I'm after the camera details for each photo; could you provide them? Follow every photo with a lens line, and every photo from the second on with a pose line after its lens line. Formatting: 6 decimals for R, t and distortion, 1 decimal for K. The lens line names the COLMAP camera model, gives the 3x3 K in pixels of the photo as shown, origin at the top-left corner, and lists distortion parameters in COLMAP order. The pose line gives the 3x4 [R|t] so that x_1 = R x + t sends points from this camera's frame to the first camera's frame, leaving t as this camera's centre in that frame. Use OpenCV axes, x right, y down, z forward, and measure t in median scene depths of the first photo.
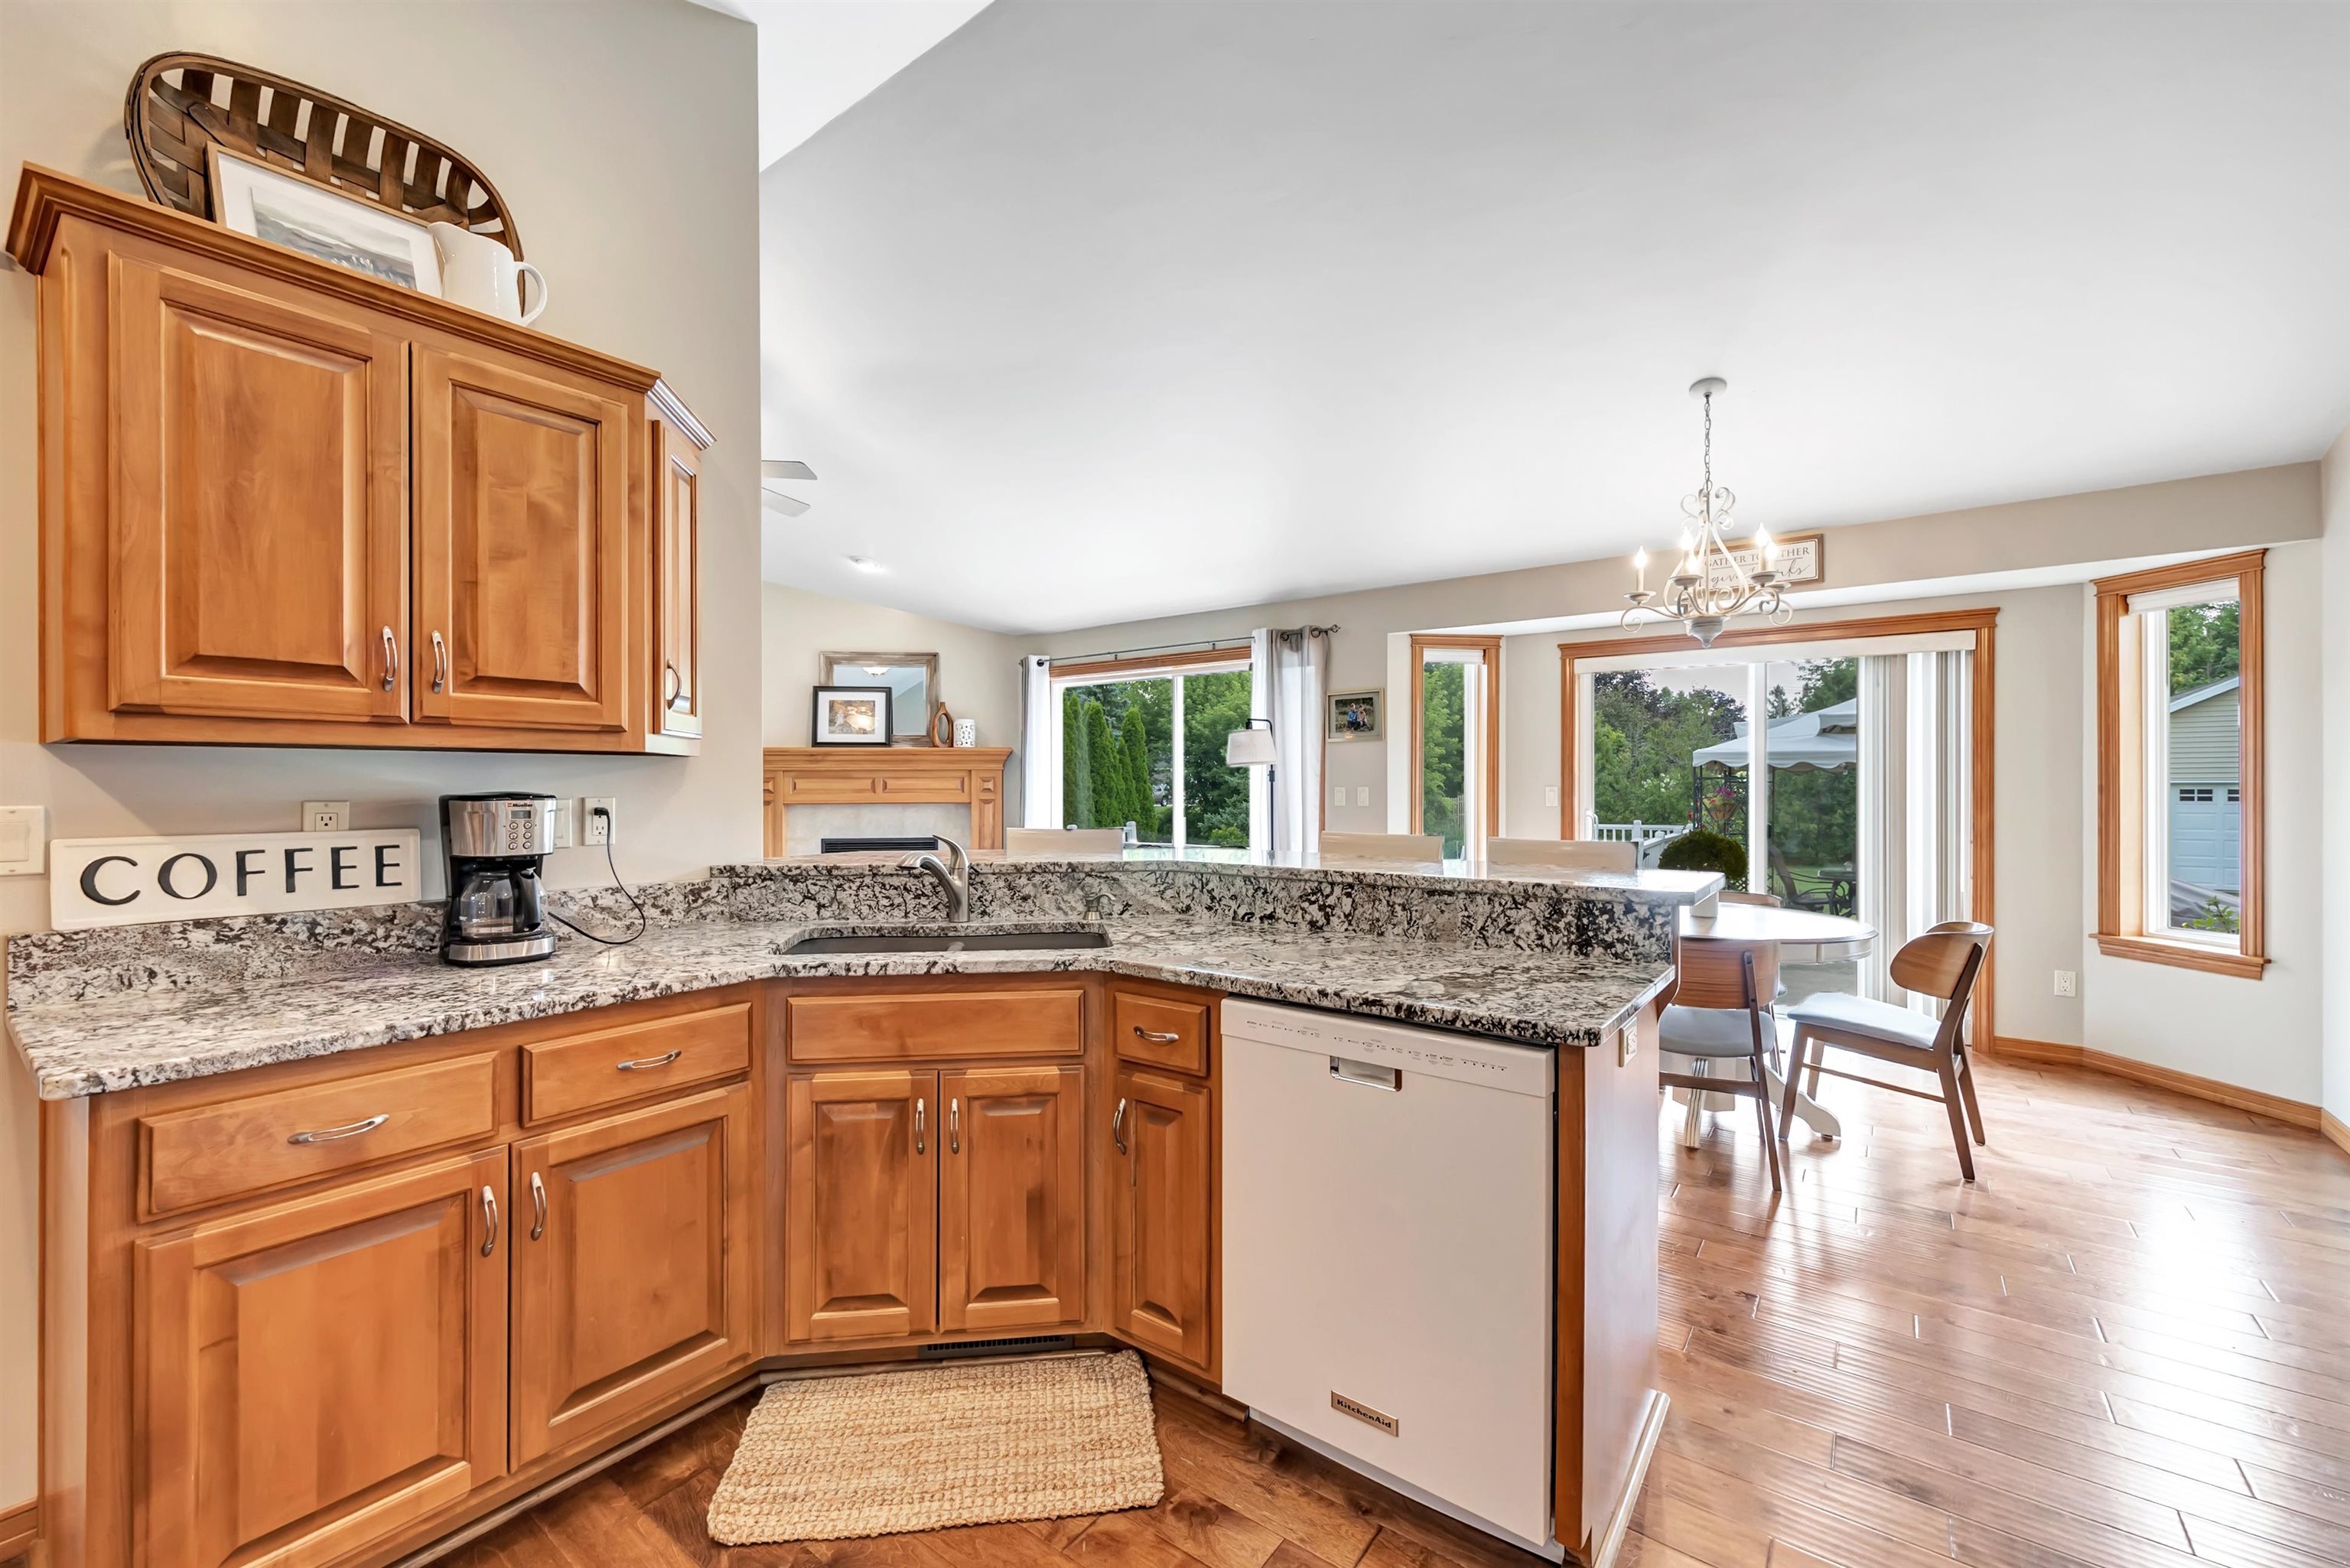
lens RADIAL K [[952.9, 0, 1163.3], [0, 952.9, 772.1], [0, 0, 1]] dist [0.003635, 0.000667]
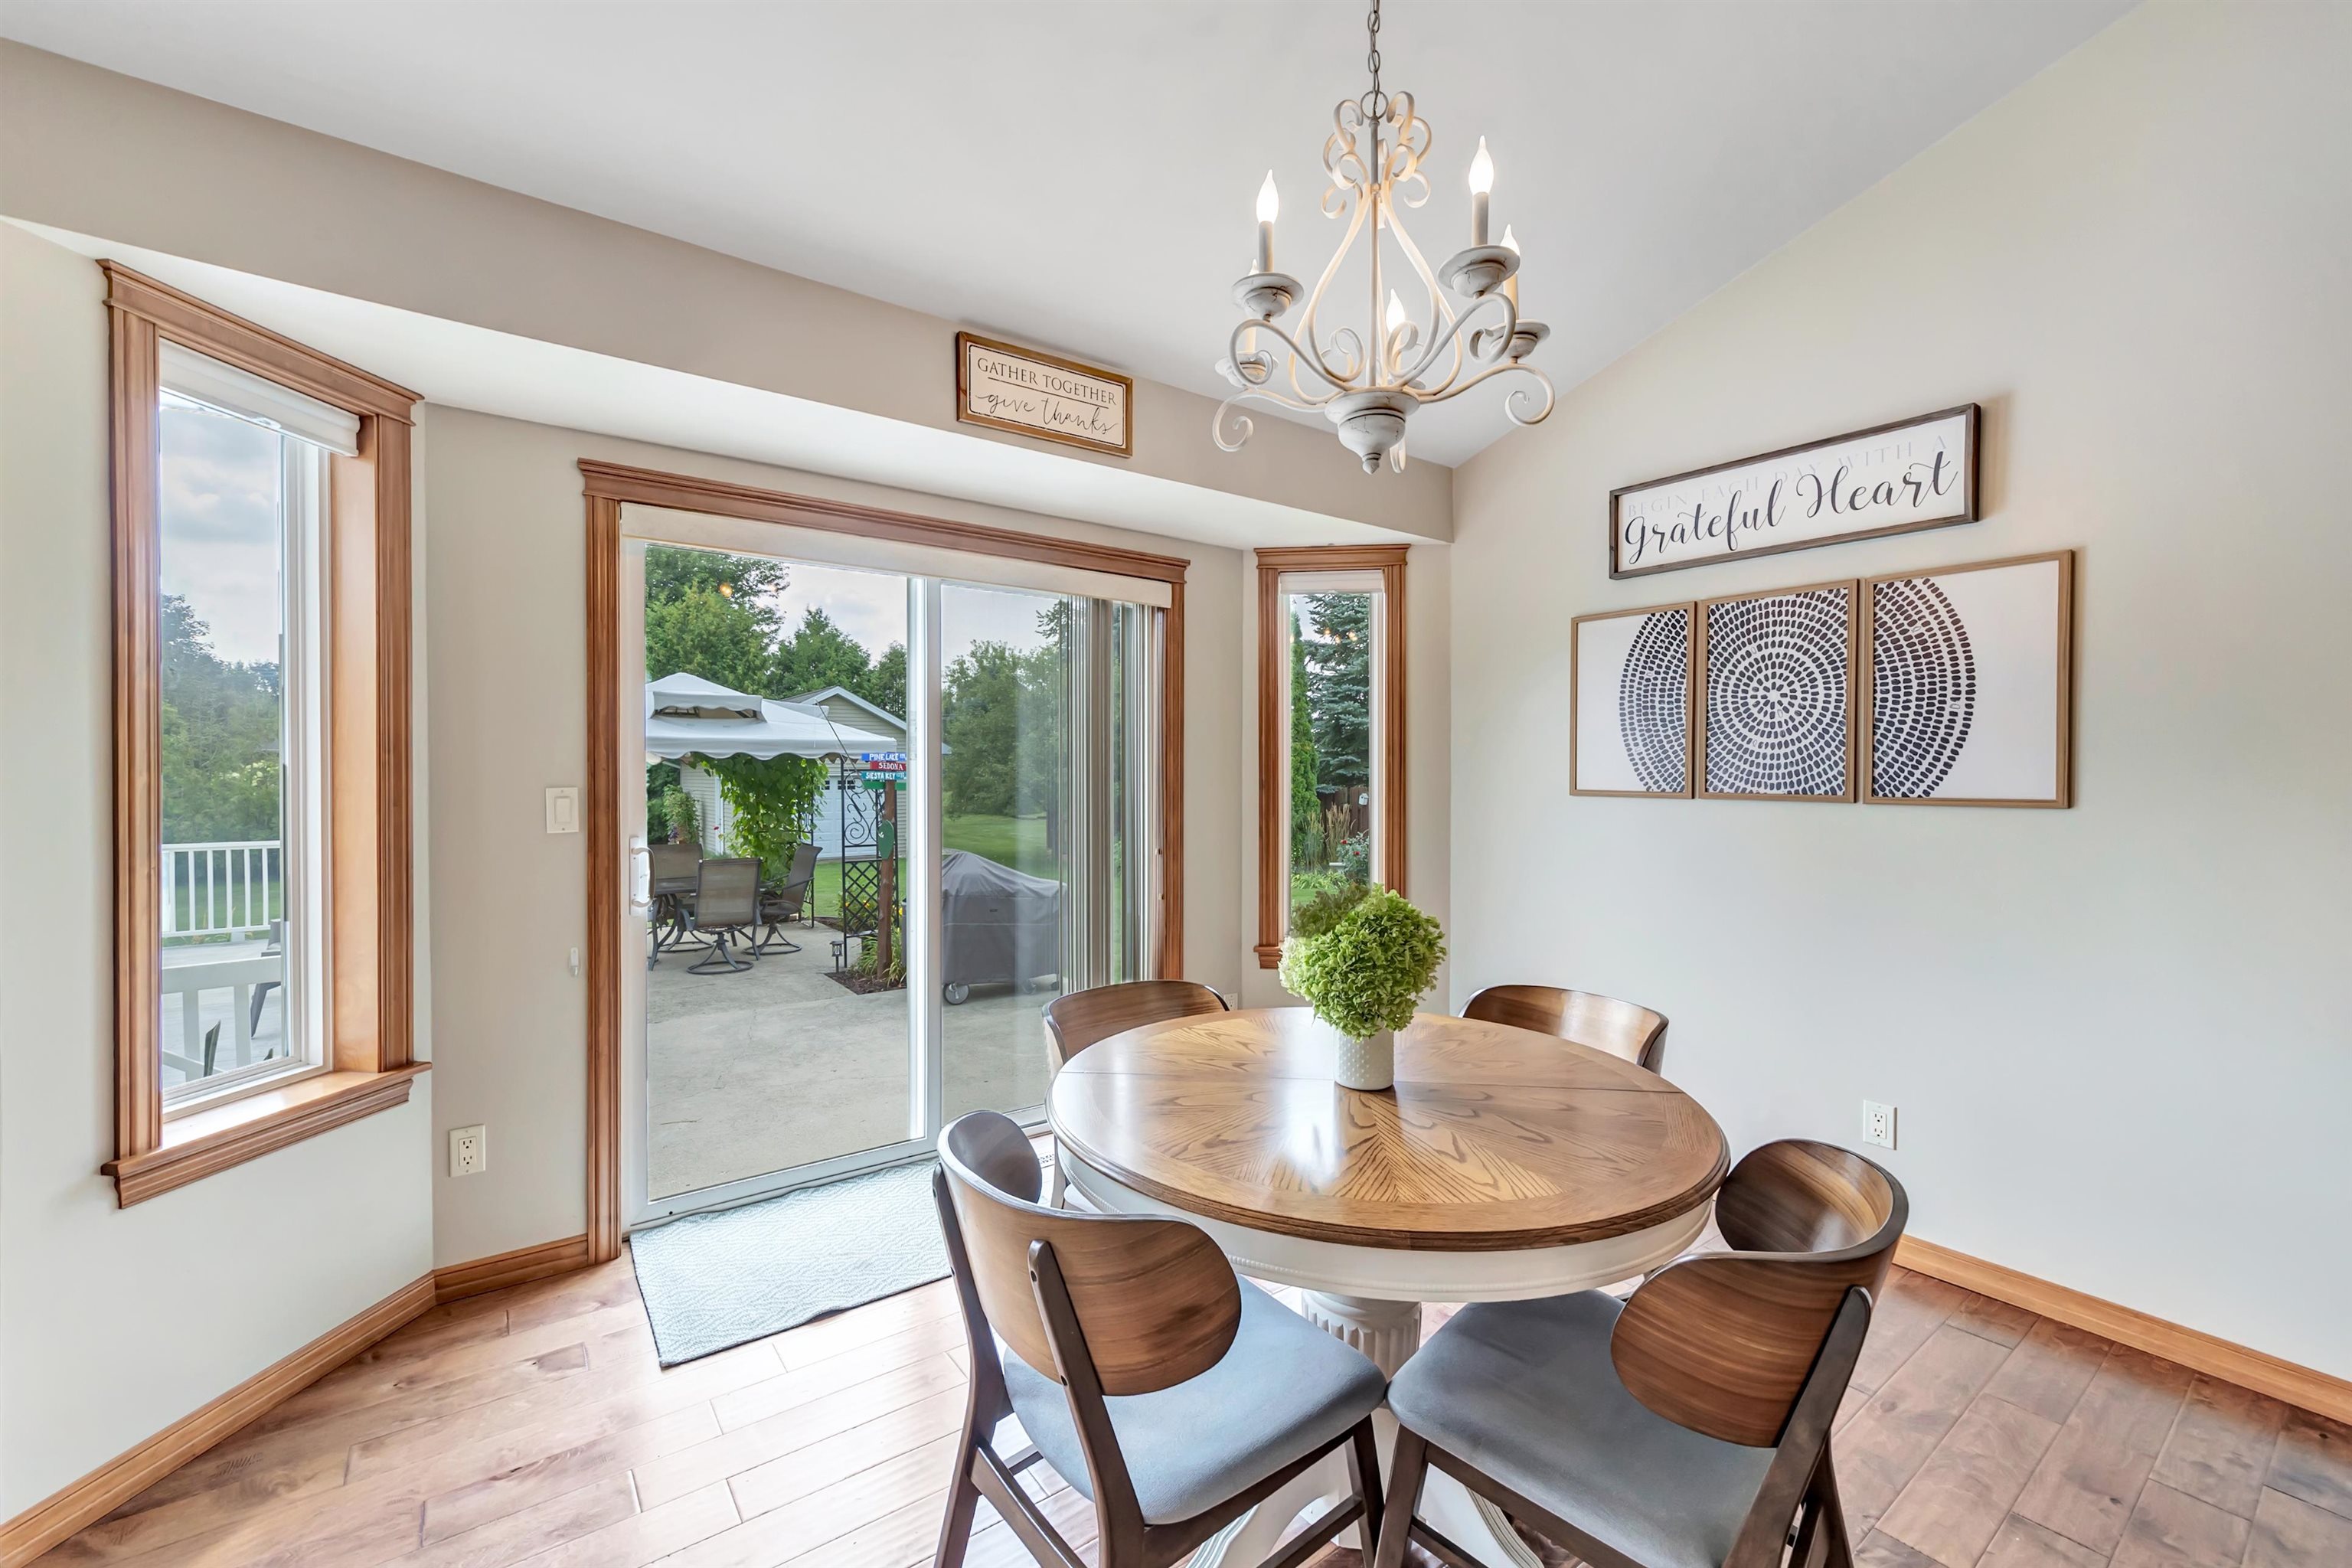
lens RADIAL K [[953.8, 0, 1168.5], [0, 953.8, 787.3], [0, 0, 1]] dist [0.003635, 0.000667]
pose [[0.296402, -0.008295, 0.955027, 0.071606], [-0.009841, 0.999883, 0.011738, 0.007546], [-0.955013, -0.012878, 0.296286, 0.575578]]
